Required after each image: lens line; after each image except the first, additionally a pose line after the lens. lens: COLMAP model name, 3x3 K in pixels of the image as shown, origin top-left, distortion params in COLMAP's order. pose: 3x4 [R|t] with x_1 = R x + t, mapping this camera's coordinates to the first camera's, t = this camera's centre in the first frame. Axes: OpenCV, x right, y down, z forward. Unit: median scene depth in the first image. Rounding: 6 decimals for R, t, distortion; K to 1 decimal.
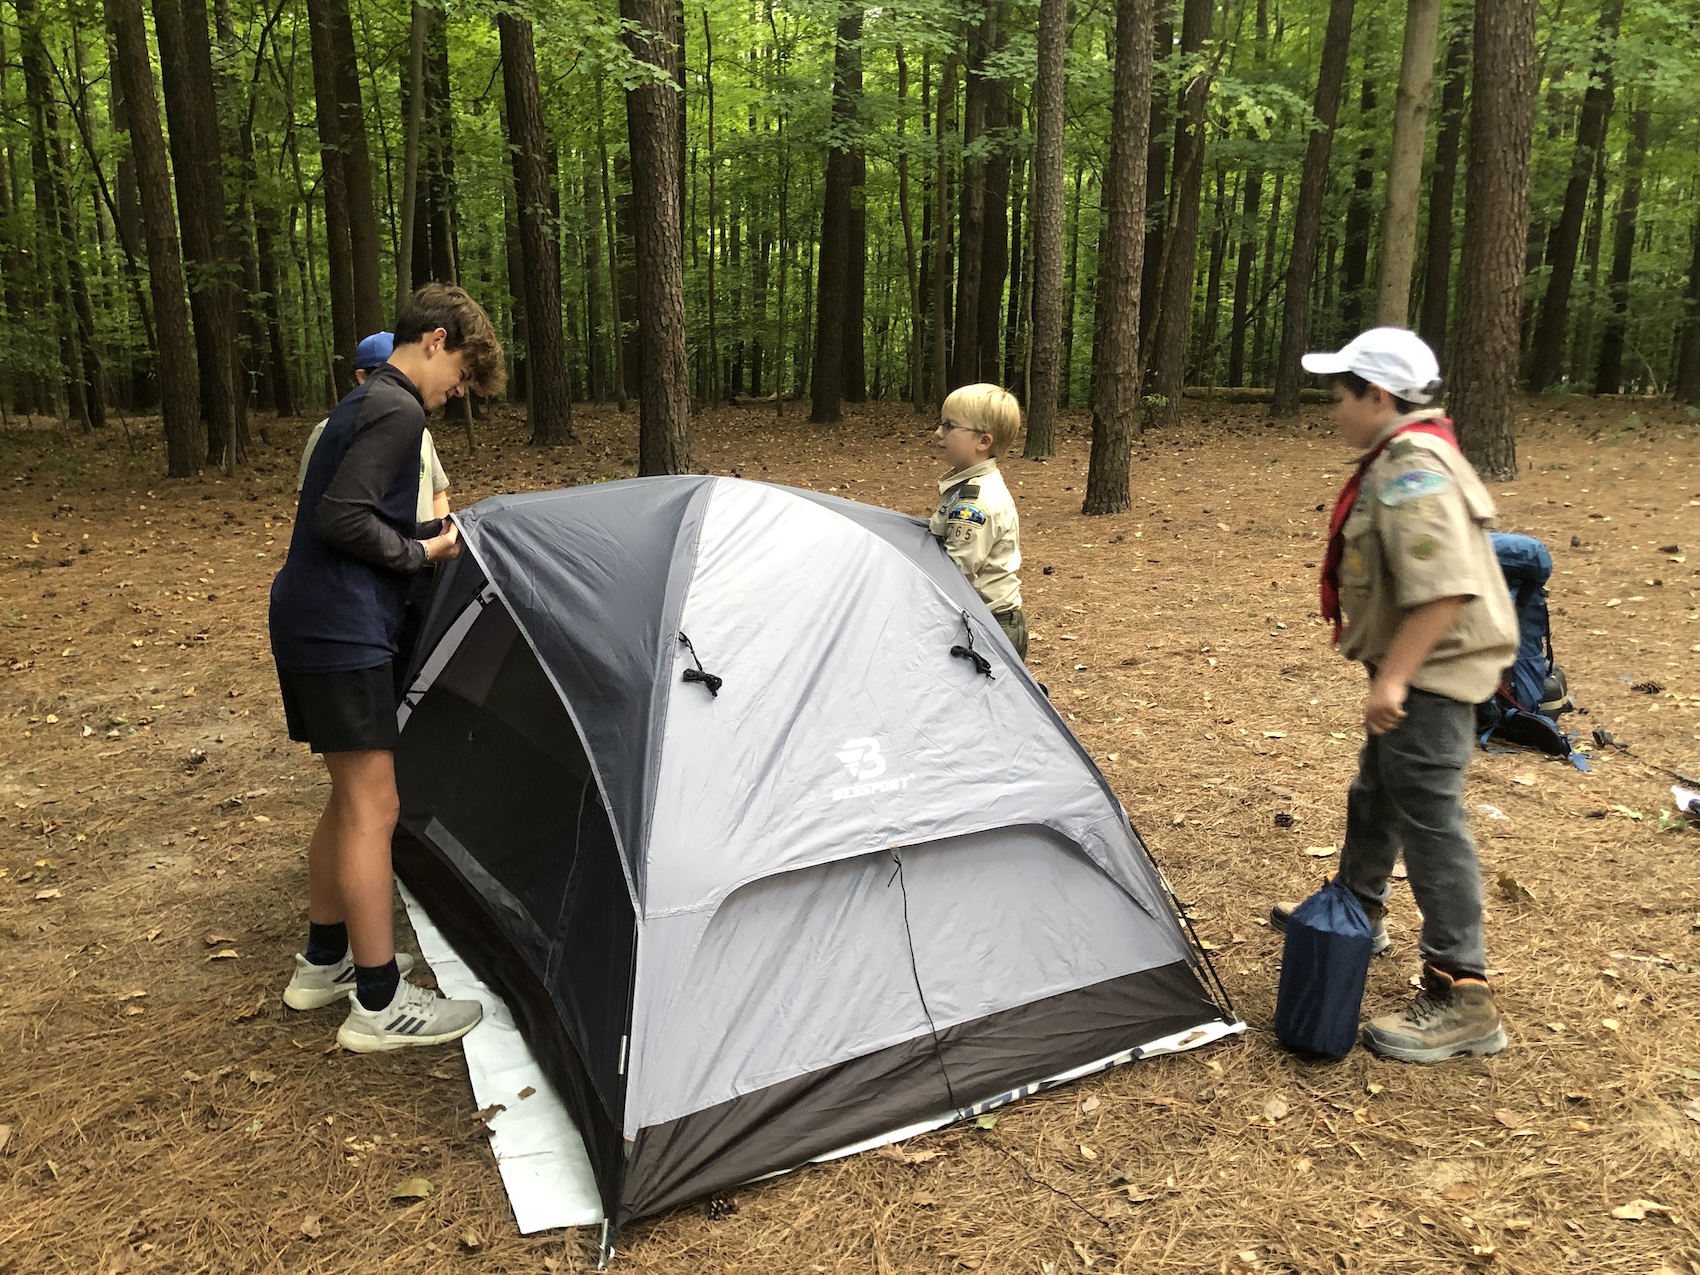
lens RADIAL K [[1415.4, 0, 849.5], [0, 1415.4, 624.9], [0, 0, 1]] dist [0.087588, -0.007369]
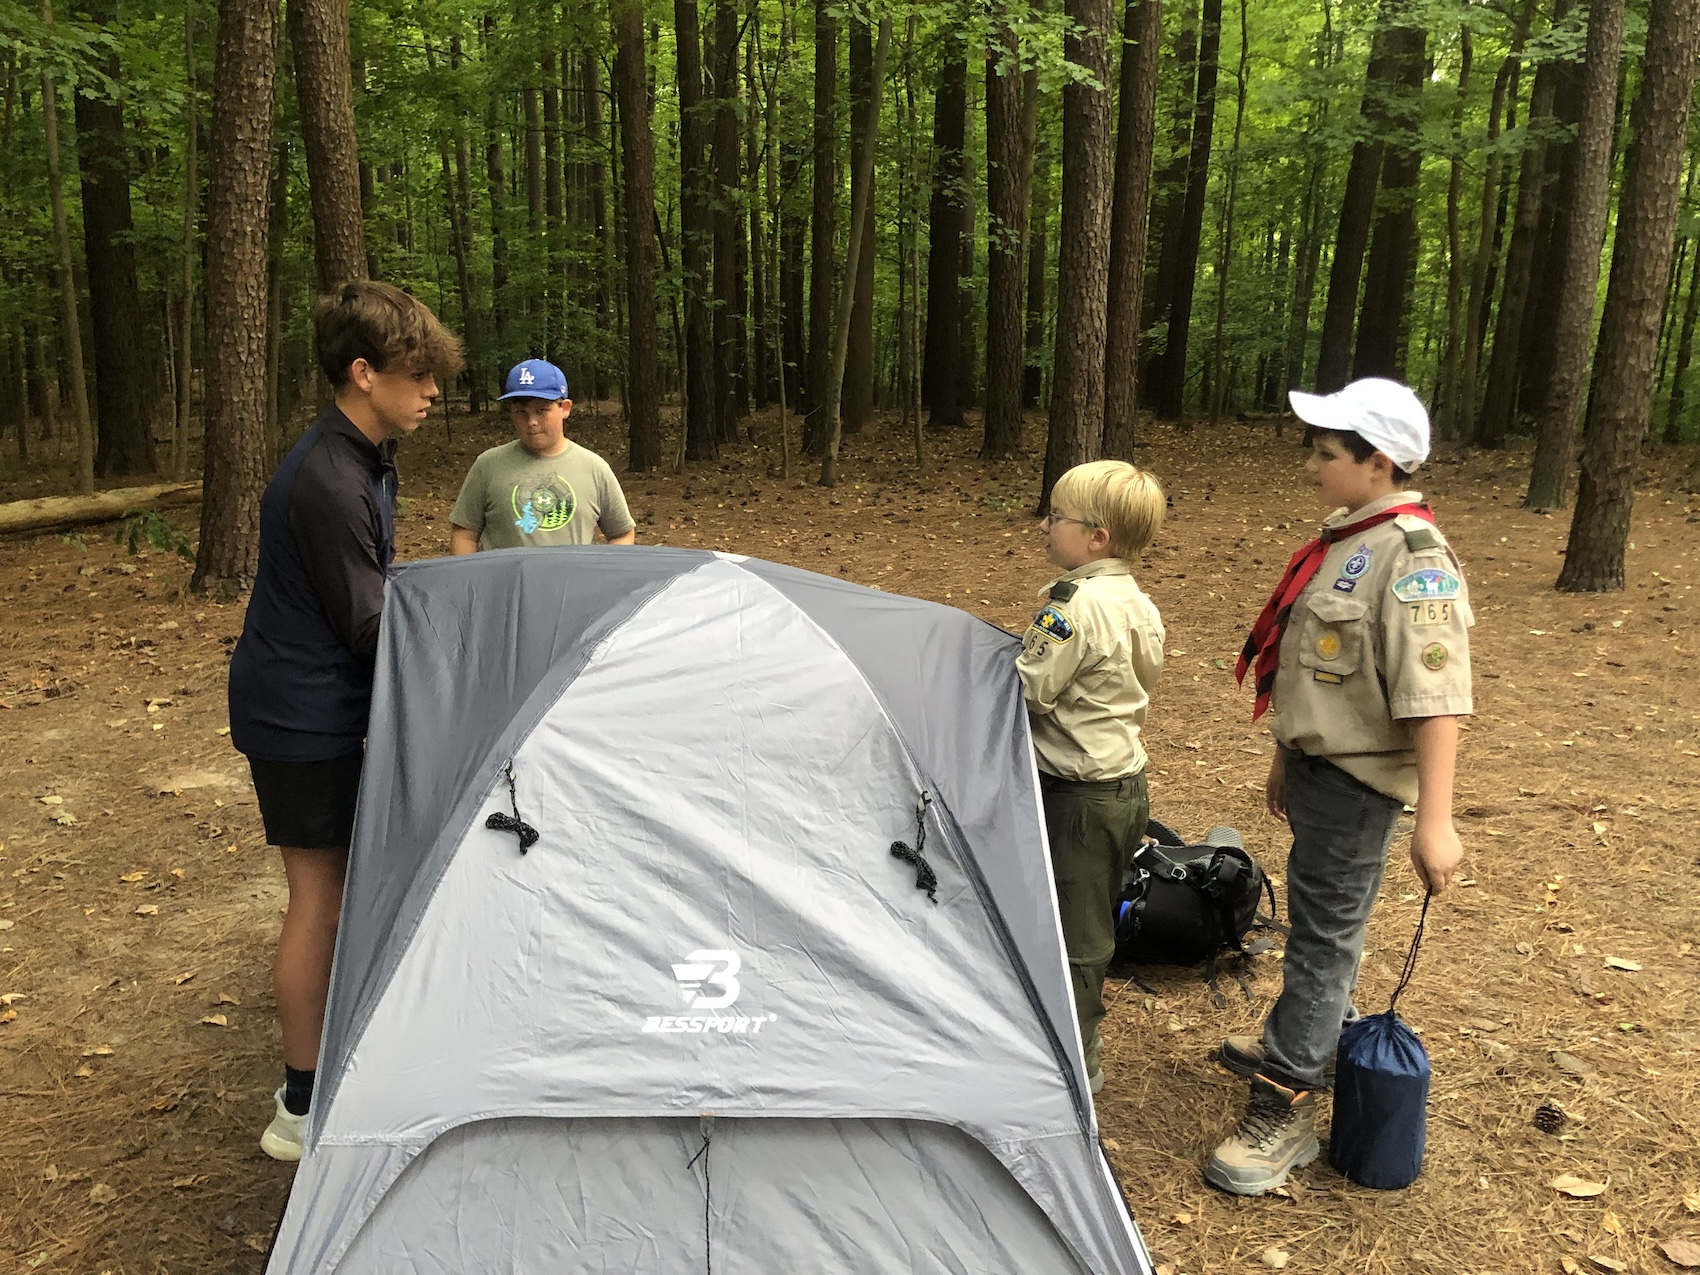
lens RADIAL K [[1392.7, 0, 850.0], [0, 1392.7, 637.5], [0, 0, 1]] dist [0.030134, -0.019965]
pose [[0.921830, 0.108266, -0.372166, 0.104743], [-0.104479, 0.994063, 0.030392, -0.036268], [0.373247, 0.010867, 0.927668, 0.119159]]
